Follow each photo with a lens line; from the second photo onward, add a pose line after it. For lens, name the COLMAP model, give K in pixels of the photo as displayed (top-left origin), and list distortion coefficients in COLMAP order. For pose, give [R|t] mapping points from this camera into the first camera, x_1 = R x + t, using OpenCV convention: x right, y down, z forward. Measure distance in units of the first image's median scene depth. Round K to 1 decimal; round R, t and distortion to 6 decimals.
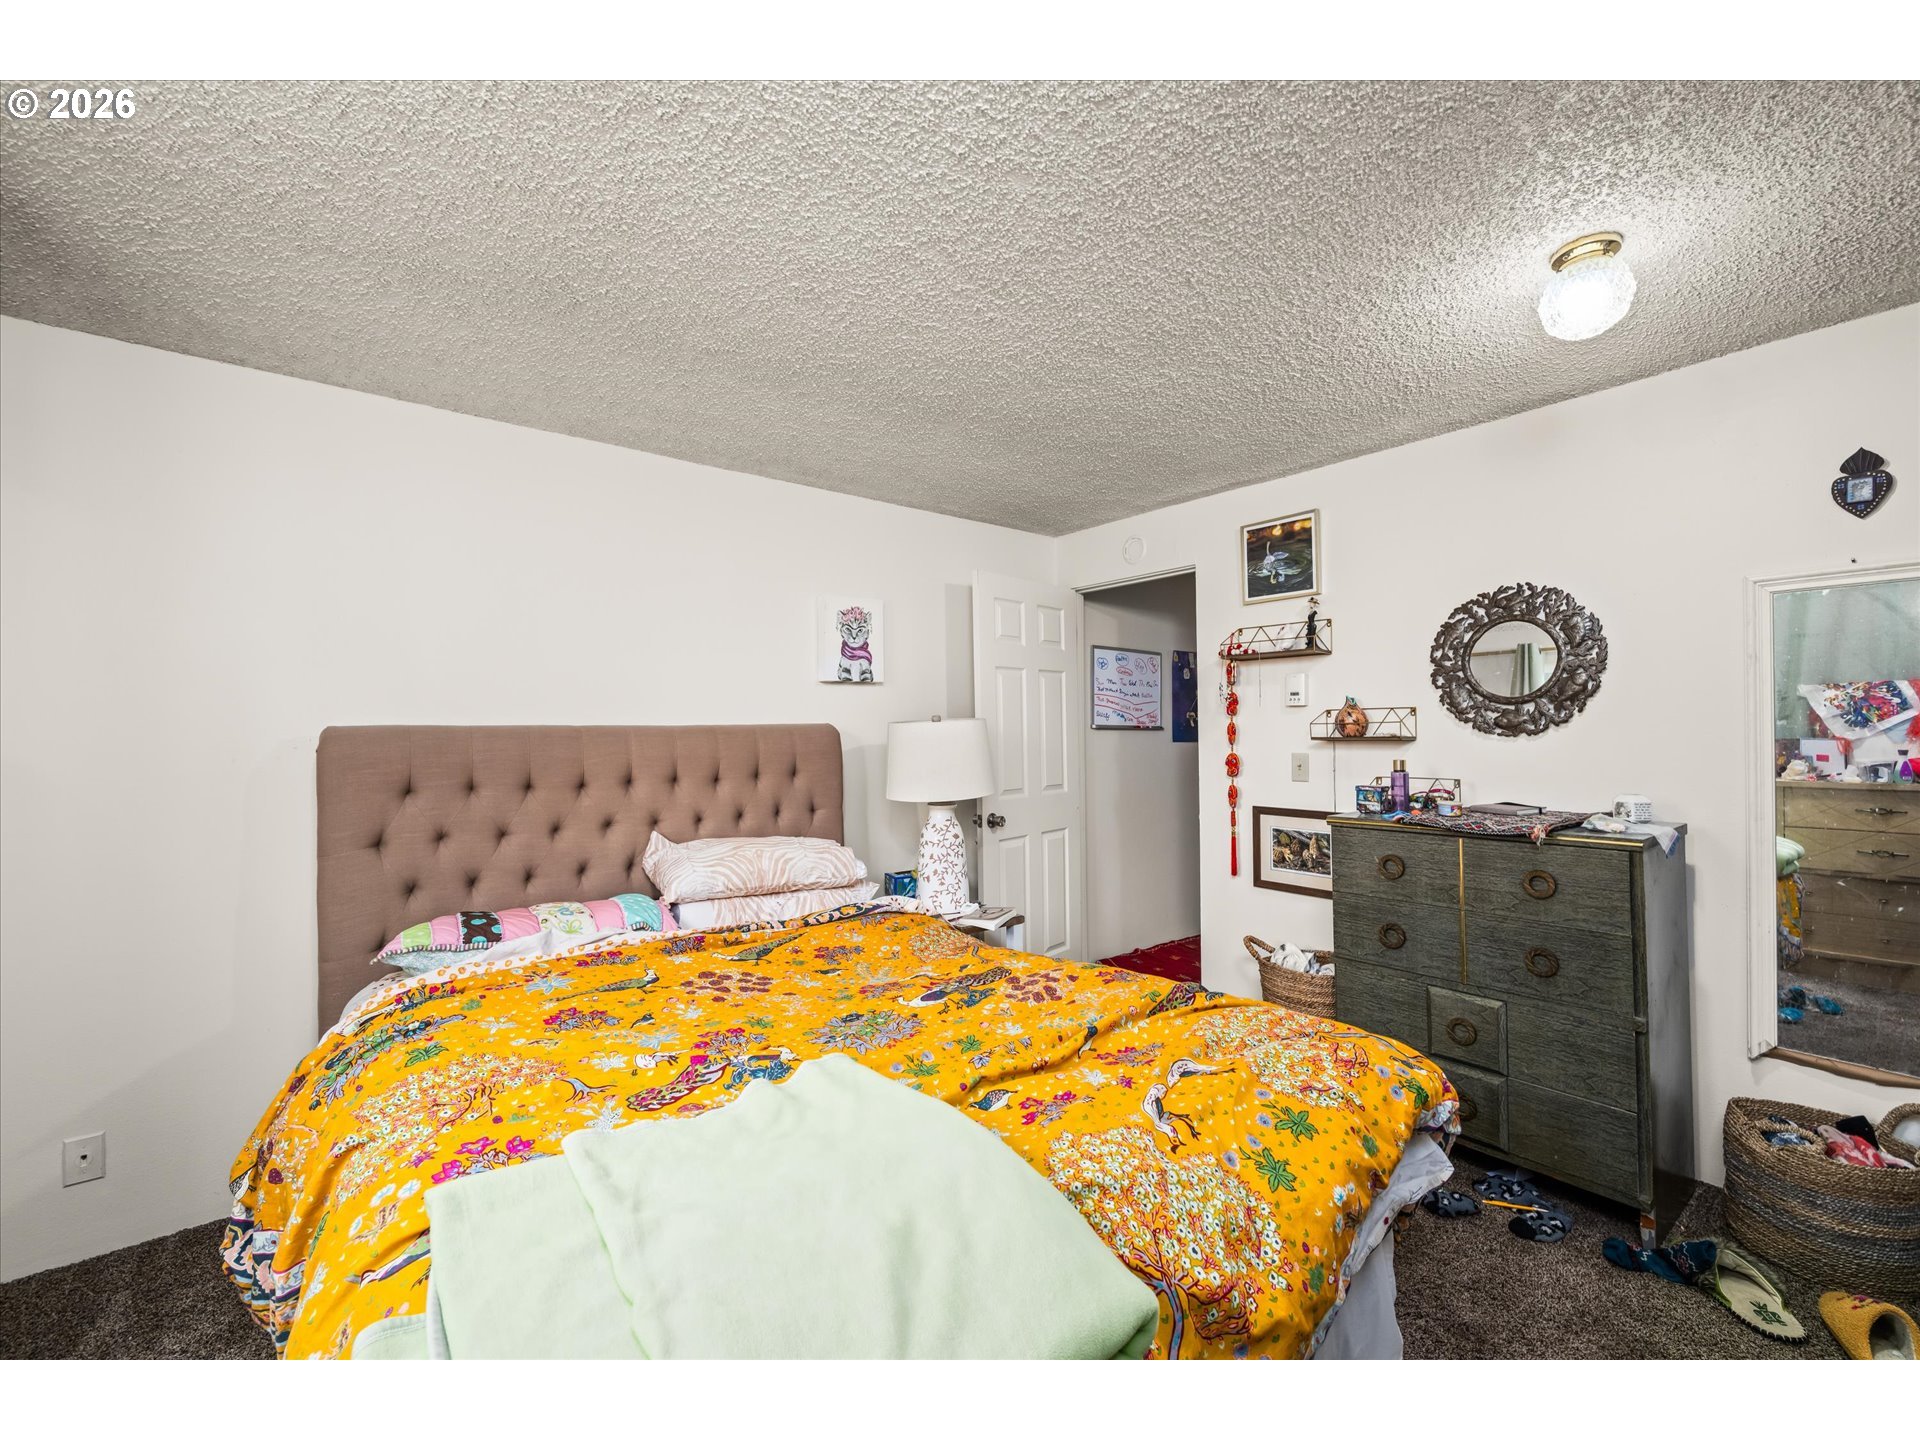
lens RADIAL K [[793.0, 0, 972.3], [0, 793.0, 720.4], [0, 0, 1]] dist [0.000696, -0.000065]
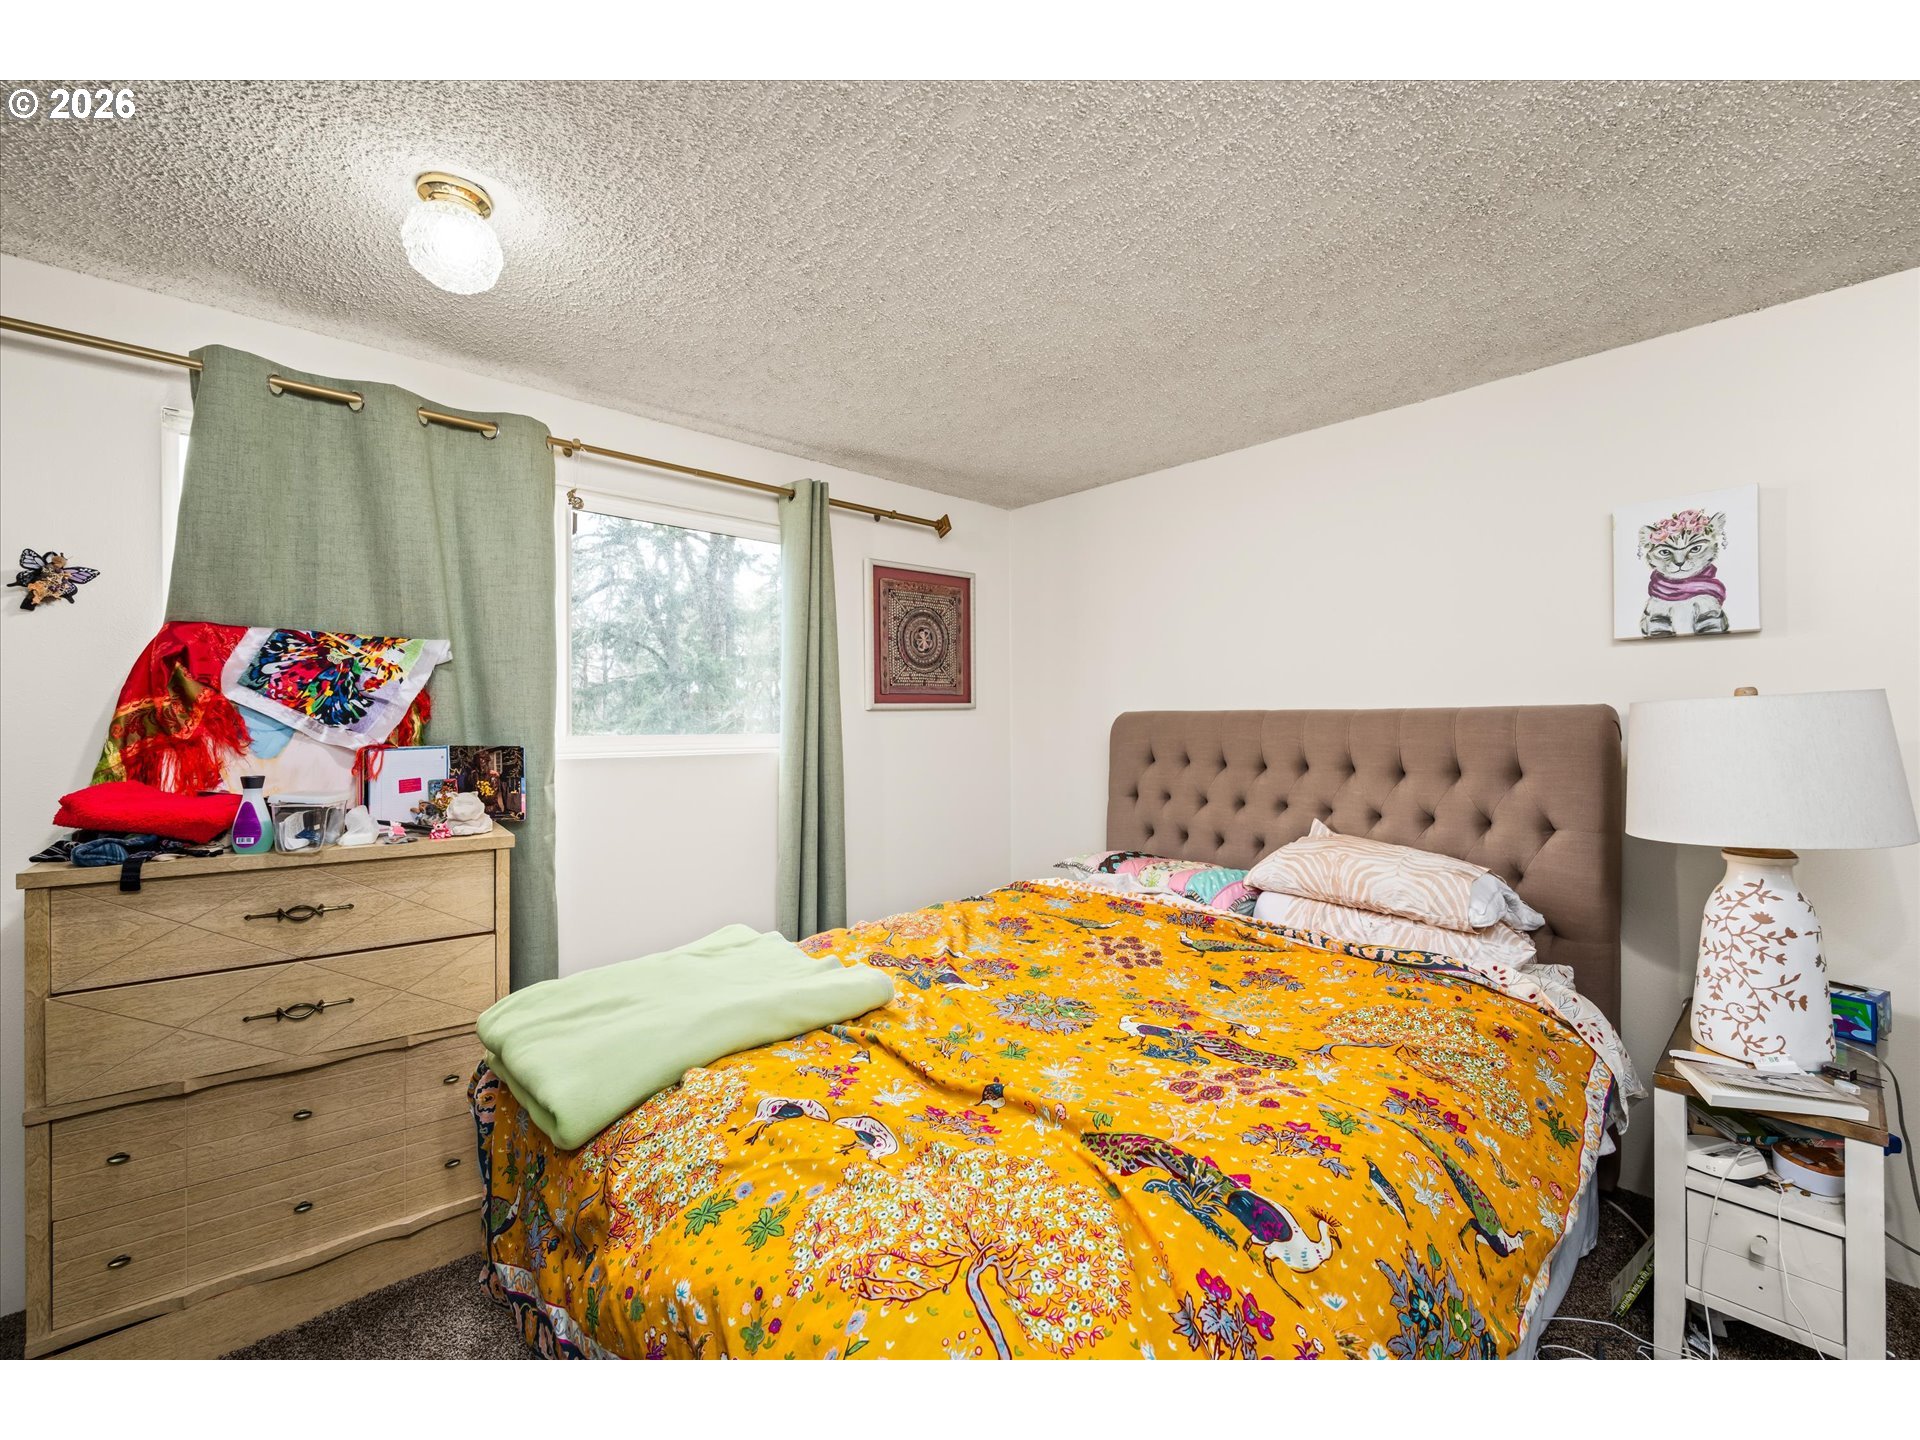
lens RADIAL K [[793.0, 0, 973.6], [0, 793.0, 719.8], [0, 0, 1]] dist [0.000696, -0.000065]
pose [[0.063126, 0.007888, -0.997974, 0.651709], [0.015030, 0.999848, 0.008854, 0.004319], [0.997892, -0.015559, 0.062998, 0.633612]]
